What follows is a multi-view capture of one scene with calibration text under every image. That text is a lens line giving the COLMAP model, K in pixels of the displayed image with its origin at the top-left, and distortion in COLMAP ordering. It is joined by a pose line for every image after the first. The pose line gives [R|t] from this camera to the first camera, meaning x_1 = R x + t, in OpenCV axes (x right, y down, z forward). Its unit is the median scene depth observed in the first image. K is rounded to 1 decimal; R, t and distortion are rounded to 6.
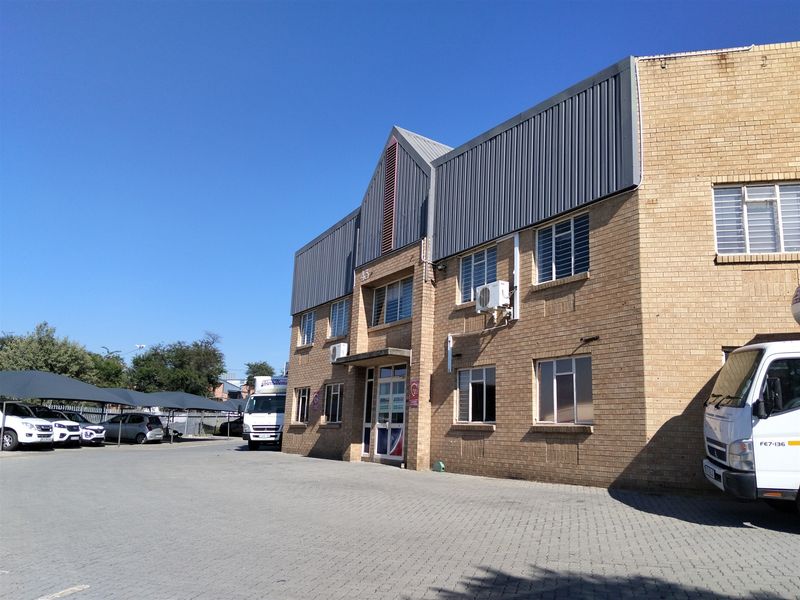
lens RADIAL K [[639.5, 0, 384.8], [0, 639.5, 298.3], [0, 0, 1]] dist [0.087515, -0.171477]
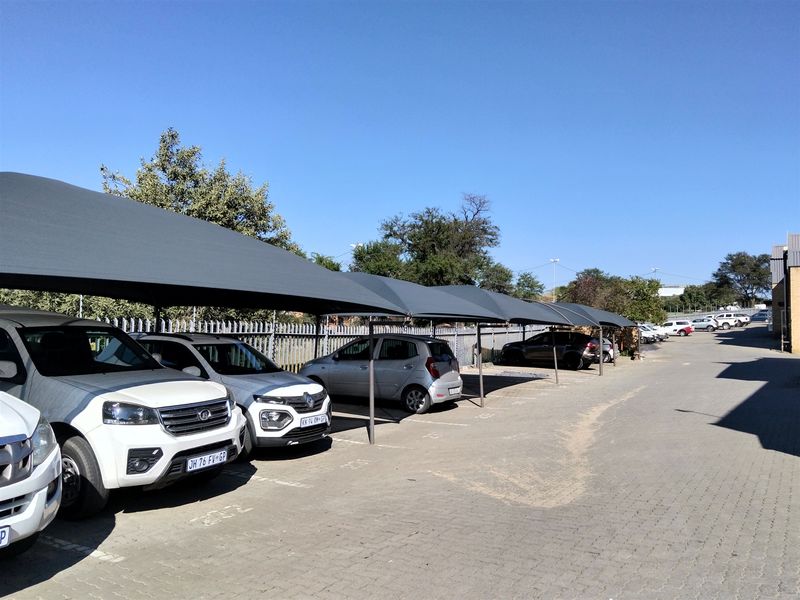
lens RADIAL K [[643.3, 0, 404.0], [0, 643.3, 298.1], [0, 0, 1]] dist [0.081334, -0.184551]
pose [[0.960632, -0.042567, -0.274545, -0.274963], [0.079561, 0.988956, 0.125048, 0.108634], [0.266189, -0.141968, 0.953409, 0.638312]]
